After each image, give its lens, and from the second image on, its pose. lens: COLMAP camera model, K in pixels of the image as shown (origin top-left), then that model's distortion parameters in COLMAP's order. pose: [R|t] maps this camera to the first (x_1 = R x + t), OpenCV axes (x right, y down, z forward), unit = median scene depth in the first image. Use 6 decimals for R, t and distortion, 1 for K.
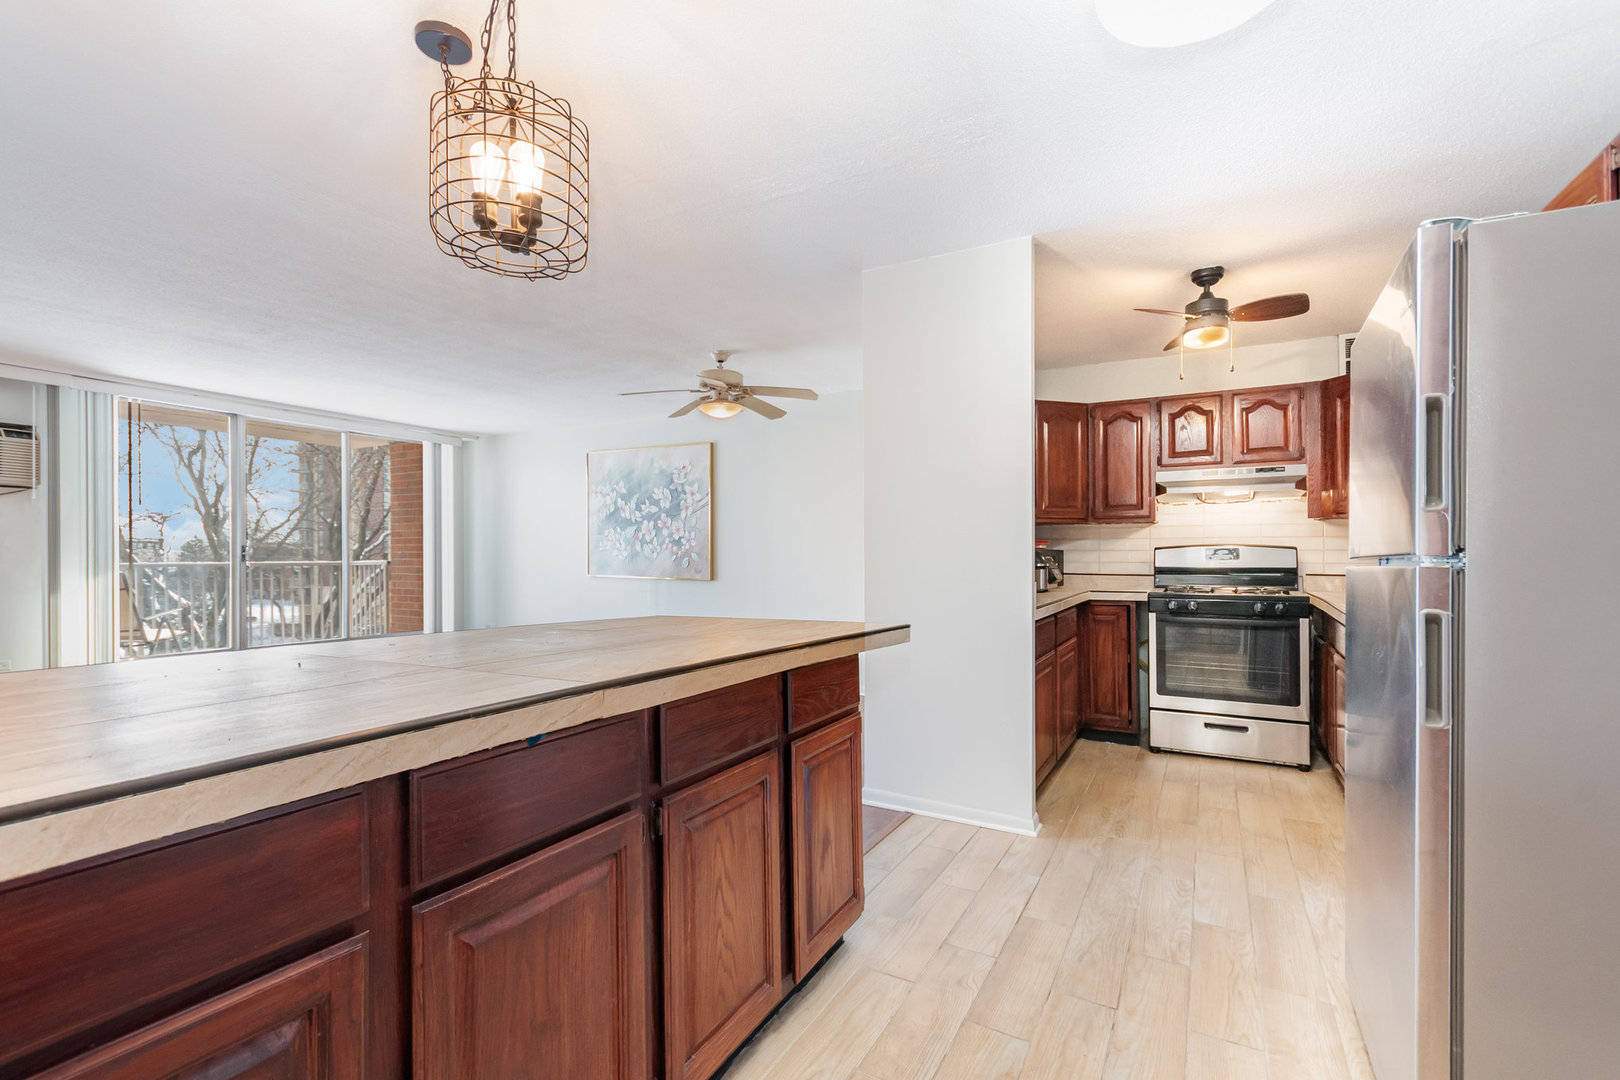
lens RADIAL K [[722.0, 0, 807.7], [0, 722.0, 543.0], [0, 0, 1]] dist [0.007426, -0.000458]
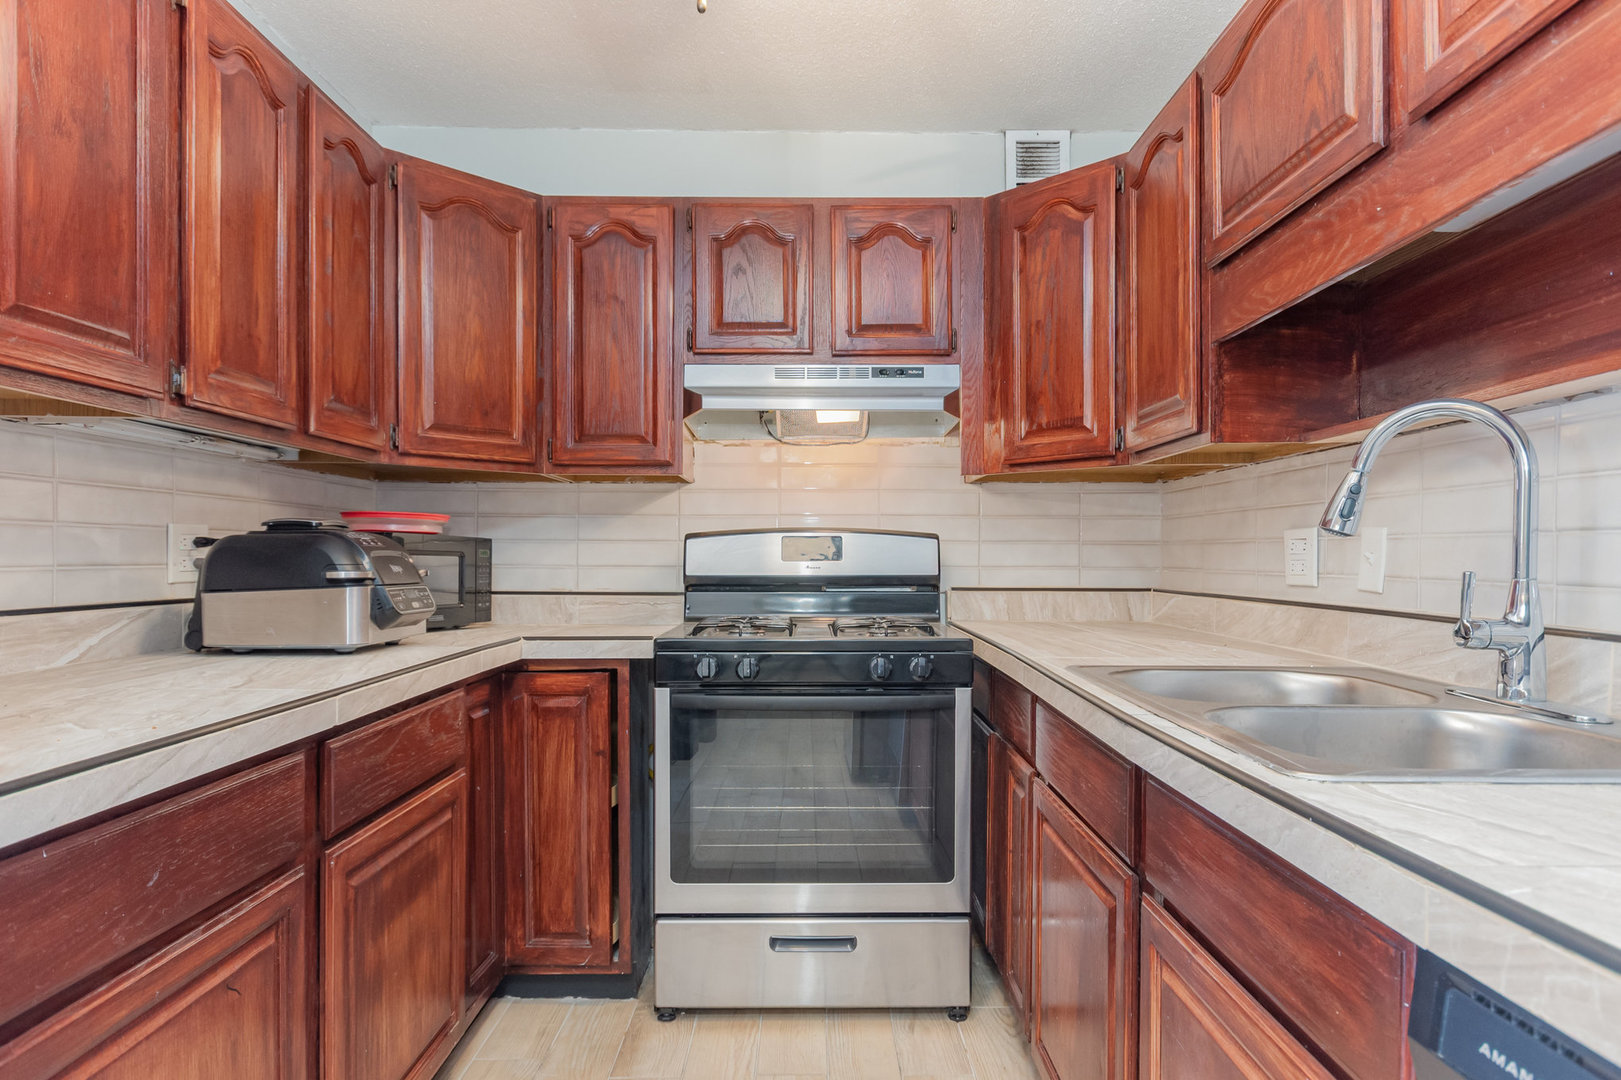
lens RADIAL K [[967.8, 0, 810.5], [0, 967.8, 540.0], [0, 0, 1]] dist [-0.000732, 0.000044]
pose [[0.872900, 0.010577, 0.487784, 0.271060], [-0.009181, 0.999944, -0.005253, 0.013769], [-0.487812, 0.000107, 0.872949, 0.459941]]
